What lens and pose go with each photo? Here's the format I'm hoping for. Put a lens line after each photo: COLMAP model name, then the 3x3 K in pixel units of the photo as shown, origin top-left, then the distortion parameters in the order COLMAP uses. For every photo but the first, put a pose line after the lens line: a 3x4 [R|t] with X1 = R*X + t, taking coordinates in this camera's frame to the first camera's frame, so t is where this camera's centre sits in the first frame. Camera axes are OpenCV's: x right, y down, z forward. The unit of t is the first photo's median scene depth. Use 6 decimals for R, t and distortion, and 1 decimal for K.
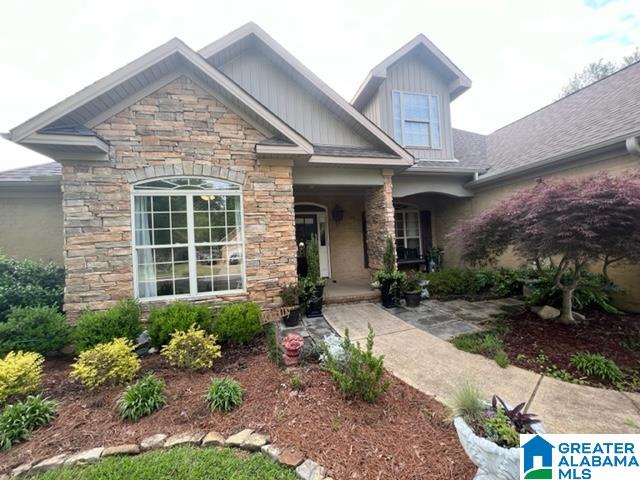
lens RADIAL K [[257.0, 0, 320.0], [0, 257.0, 240.0], [0, 0, 1]] dist [0.000135, -0.000427]
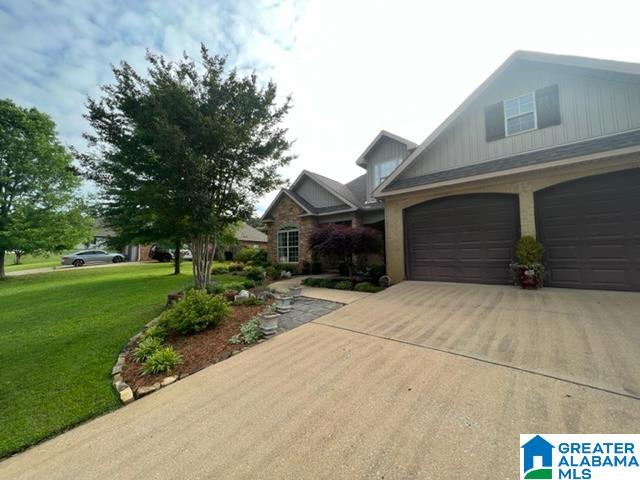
lens RADIAL K [[257.0, 0, 320.0], [0, 257.0, 240.0], [0, 0, 1]] dist [0.000135, -0.000427]
pose [[0.579251, -0.009697, -0.815091, 2.117642], [-0.008864, 0.999795, -0.018194, -0.012658], [0.815101, 0.017764, 0.579047, -0.488278]]
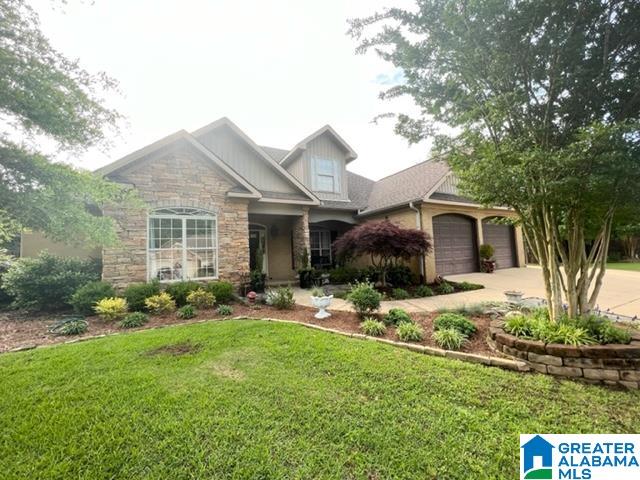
lens RADIAL K [[257.0, 0, 320.0], [0, 257.0, 240.0], [0, 0, 1]] dist [0.000135, -0.000427]
pose [[0.967280, 0.023464, 0.252624, -0.071187], [-0.008739, 0.998205, -0.059255, 0.046755], [-0.253561, 0.055108, 0.965748, -0.720894]]
